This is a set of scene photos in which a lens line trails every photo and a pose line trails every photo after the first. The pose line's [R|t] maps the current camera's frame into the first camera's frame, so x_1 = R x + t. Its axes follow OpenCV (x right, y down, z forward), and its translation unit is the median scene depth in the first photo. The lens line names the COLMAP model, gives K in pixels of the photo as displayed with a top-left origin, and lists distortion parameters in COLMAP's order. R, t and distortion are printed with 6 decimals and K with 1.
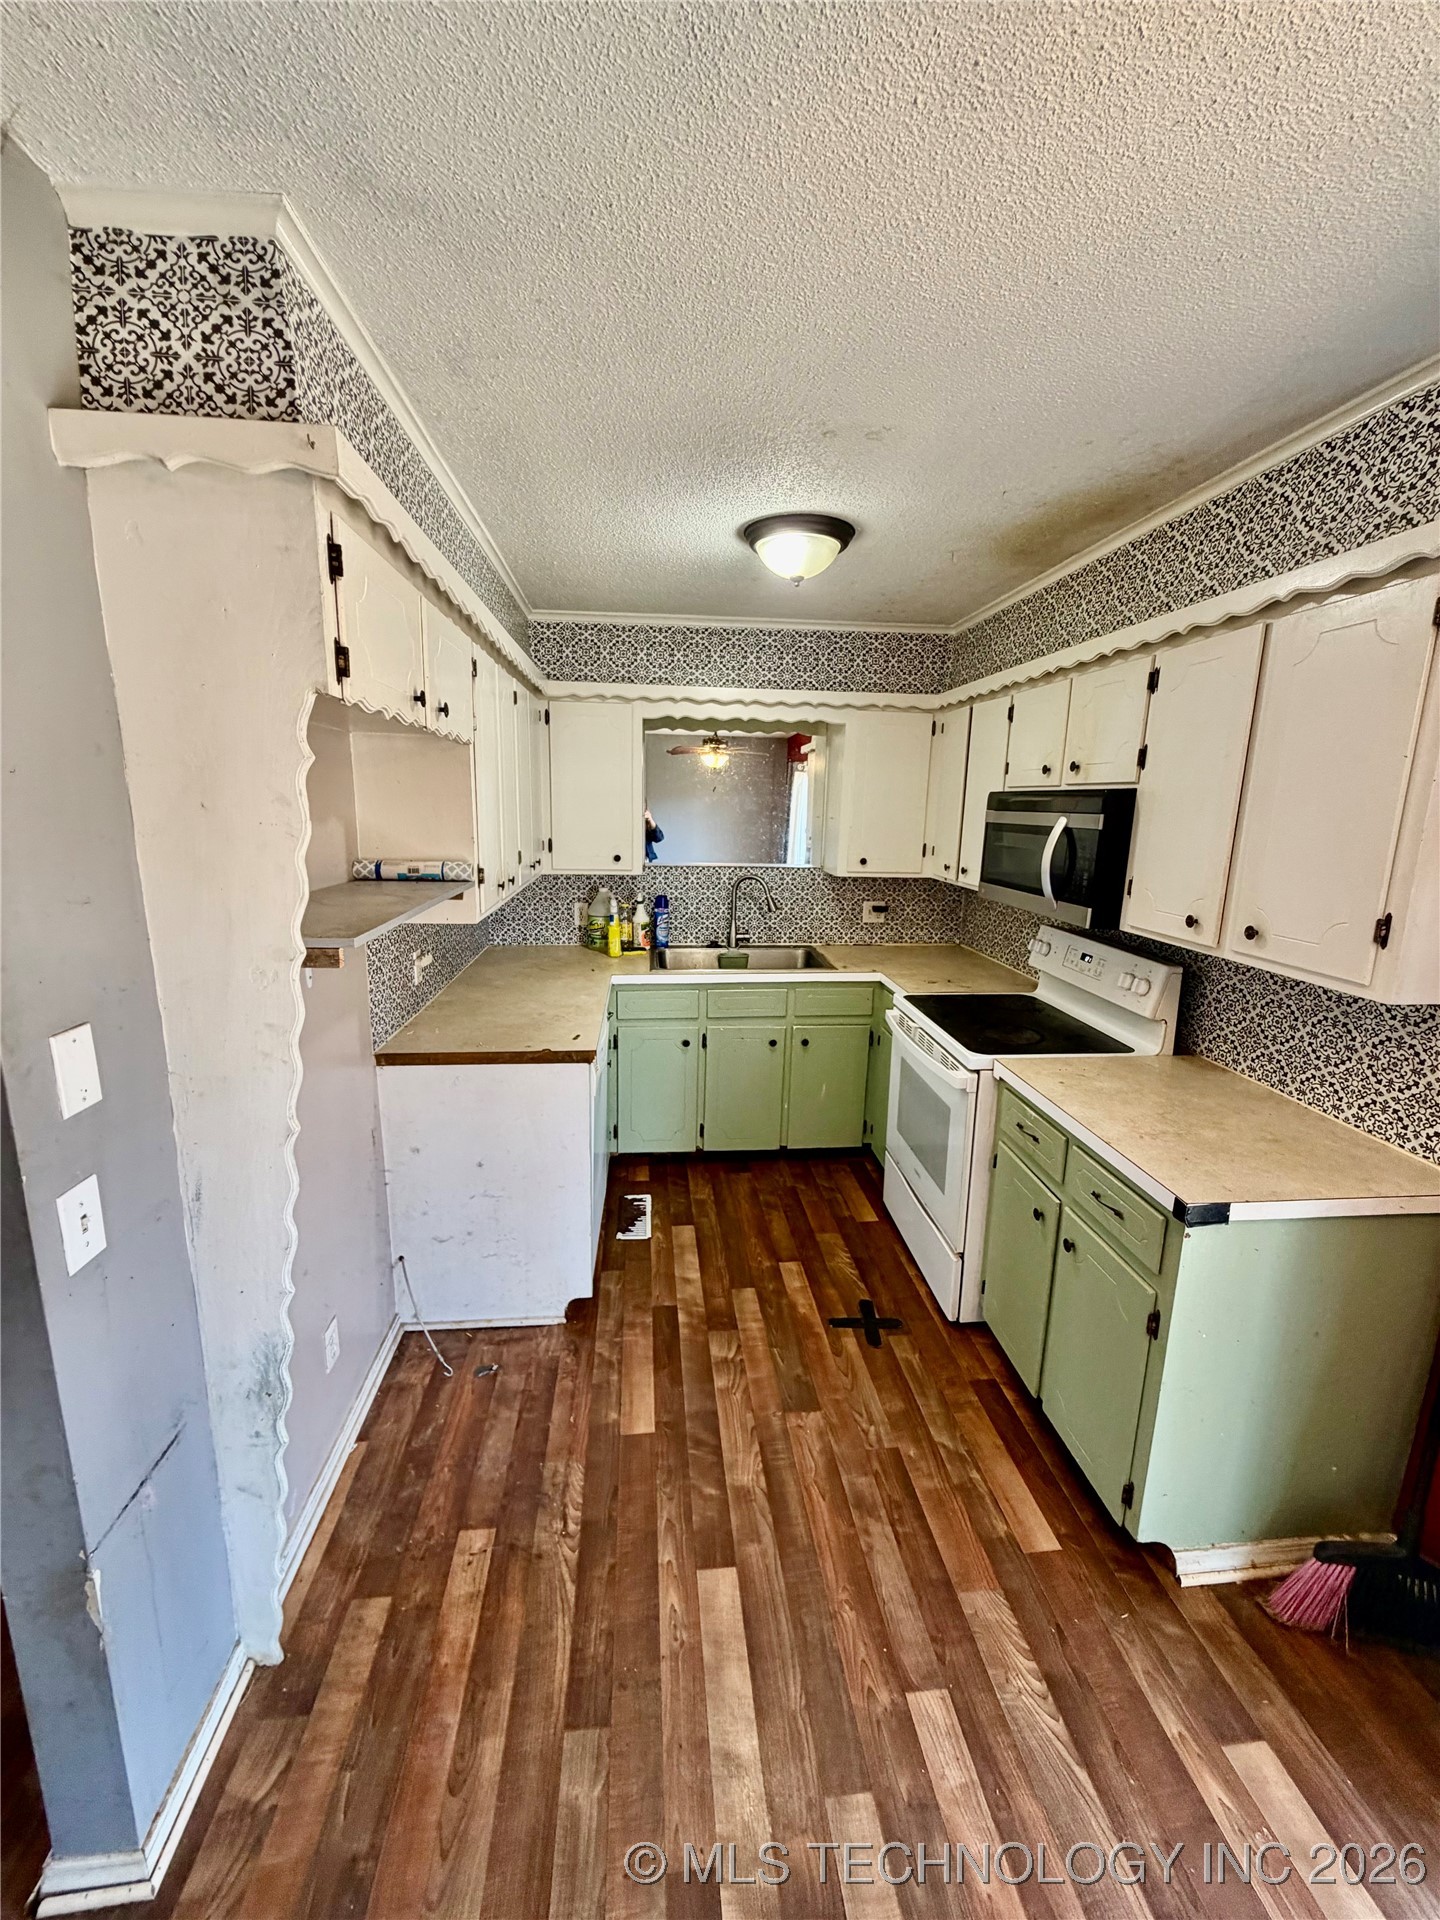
lens RADIAL K [[762.5, 0, 720.9], [0, 762.5, 955.0], [0, 0, 1]] dist [-0.000167, -0.000095]
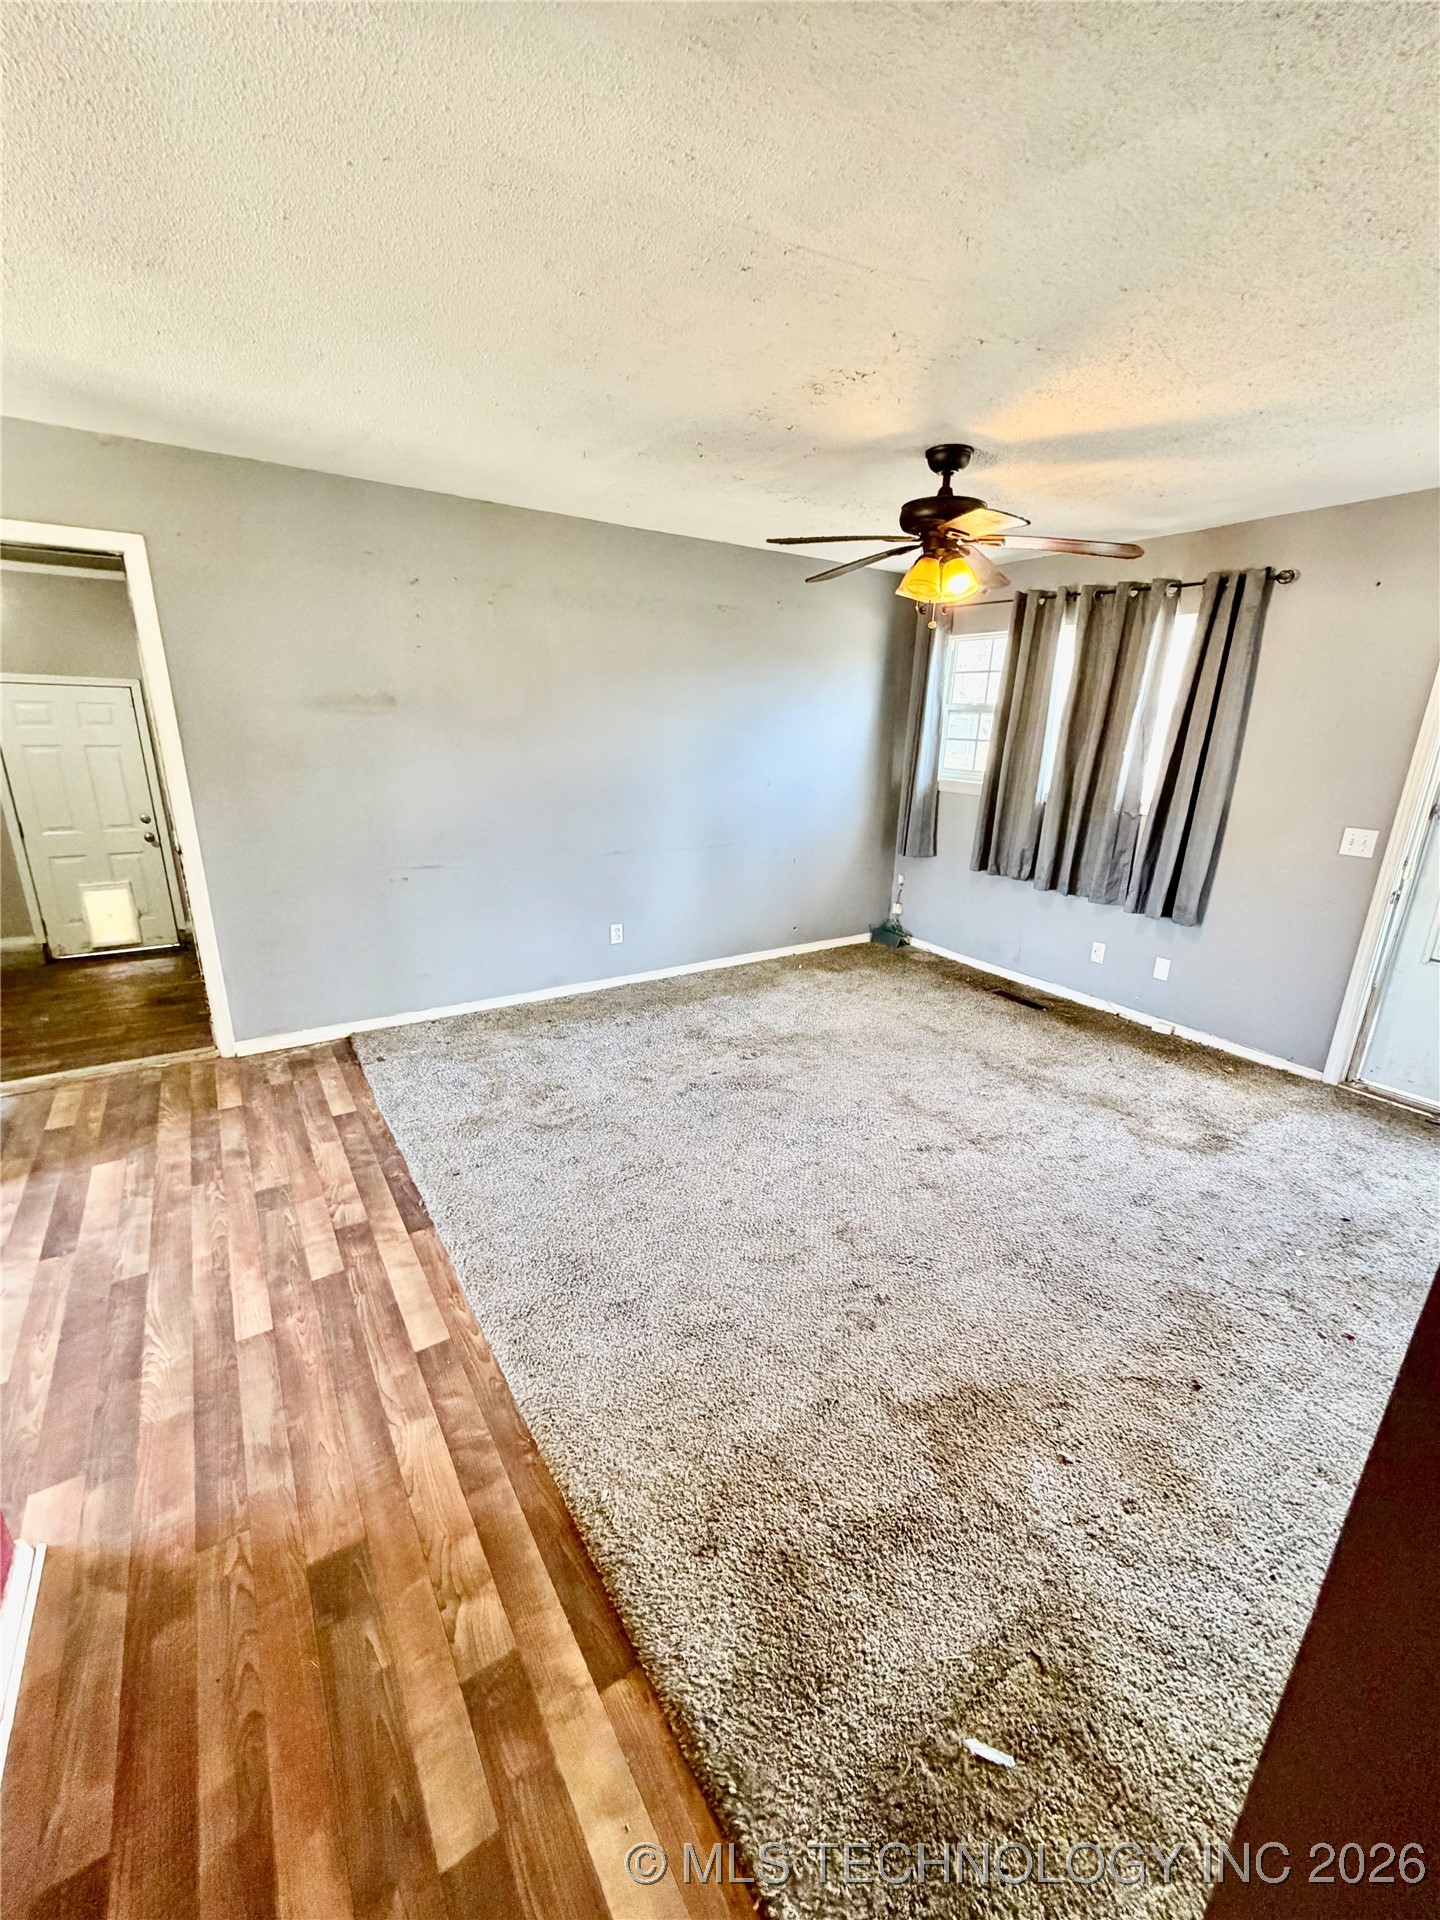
lens RADIAL K [[762.5, 0, 715.7], [0, 762.5, 946.5], [0, 0, 1]] dist [-0.000167, -0.000095]
pose [[-0.886043, 0.099115, -0.452885, 0.074257], [-0.130476, 0.884080, 0.448752, -0.292795], [0.444865, 0.456704, -0.770401, 1.734965]]
